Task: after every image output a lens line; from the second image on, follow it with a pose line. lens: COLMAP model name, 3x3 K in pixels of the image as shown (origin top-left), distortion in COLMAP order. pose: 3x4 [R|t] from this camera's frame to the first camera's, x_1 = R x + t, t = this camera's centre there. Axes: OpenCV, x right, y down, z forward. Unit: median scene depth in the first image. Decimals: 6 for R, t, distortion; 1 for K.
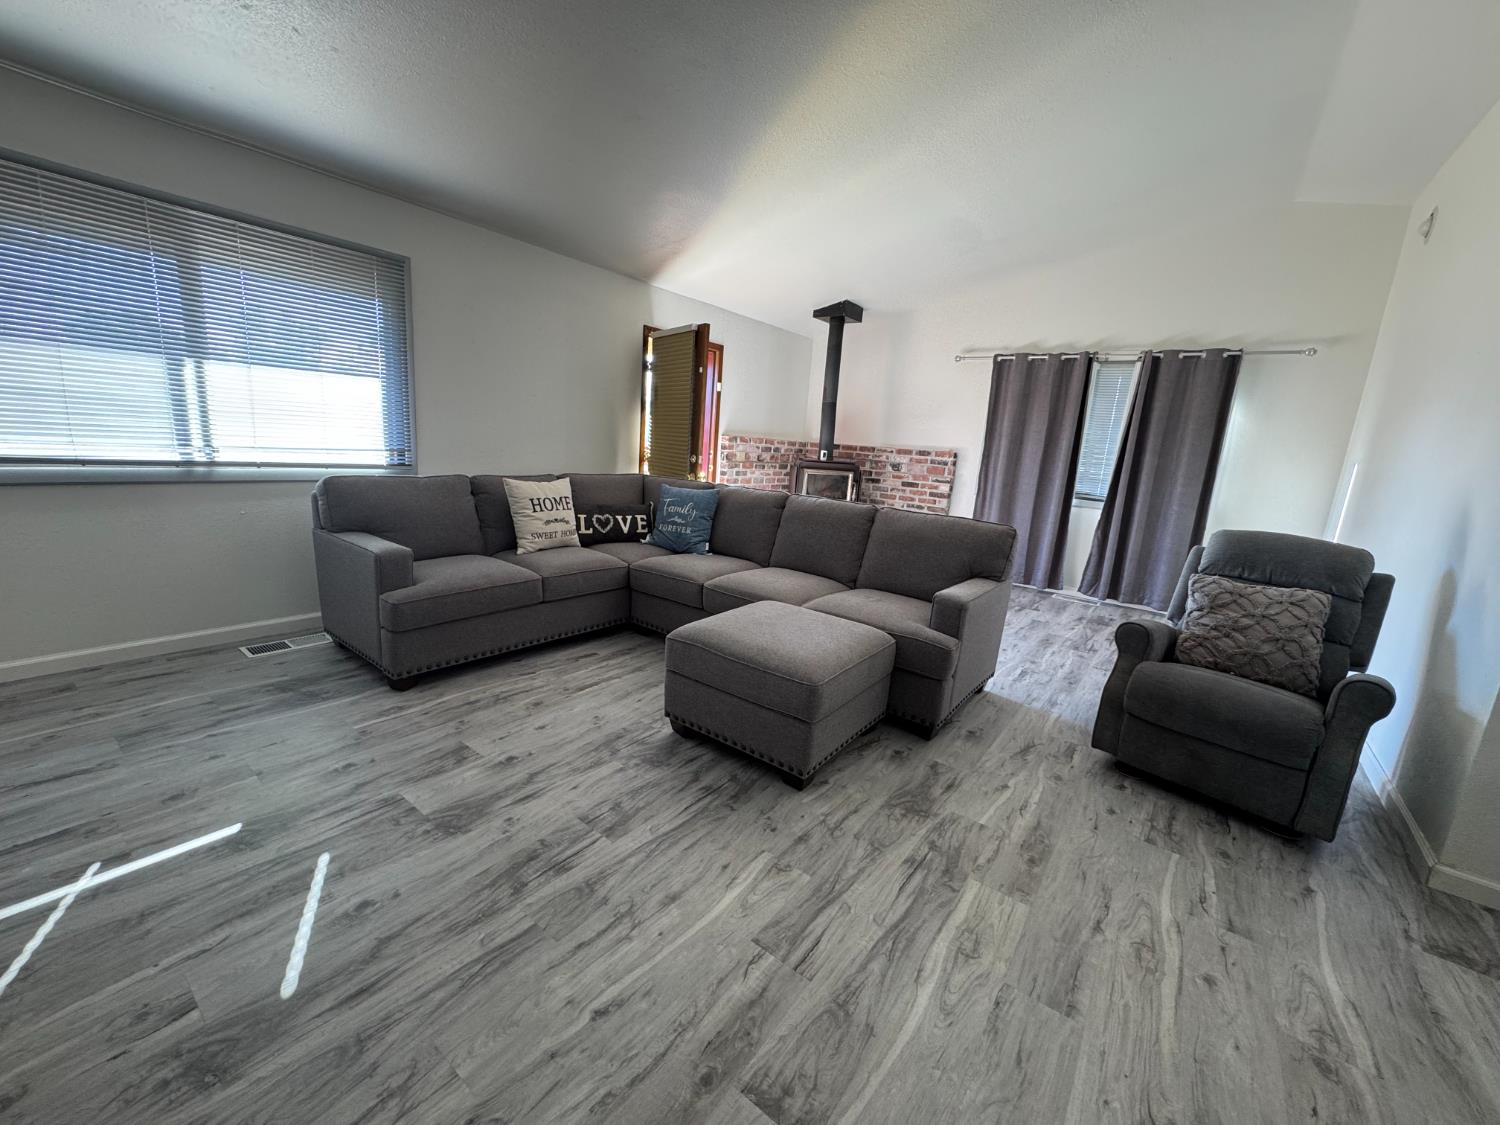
lens RADIAL K [[588.4, 0, 752.2], [0, 588.4, 564.6], [0, 0, 1]] dist [-0.020169, 0.001940]
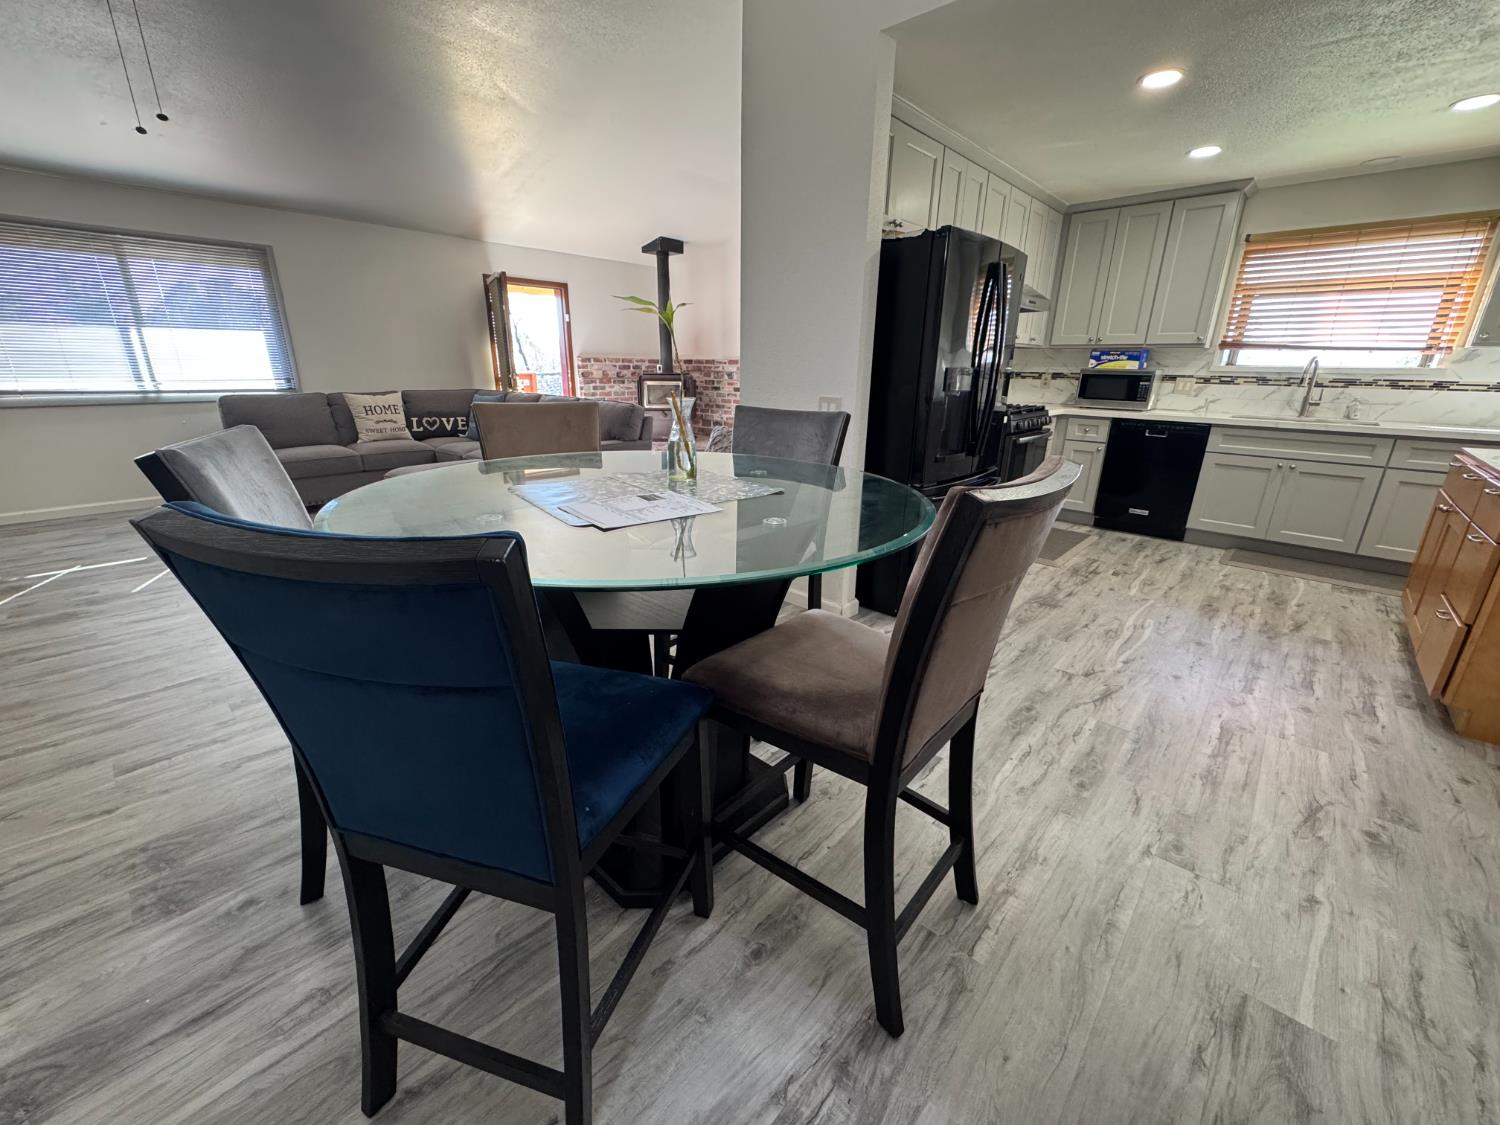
lens RADIAL K [[588.4, 0, 744.7], [0, 588.4, 557.9], [0, 0, 1]] dist [-0.020169, 0.001940]
pose [[0.986137, -0.009070, -0.165684, 0.499886], [0.024846, 0.995319, 0.093393, 0.096137], [0.164061, -0.096215, 0.981747, -0.203561]]
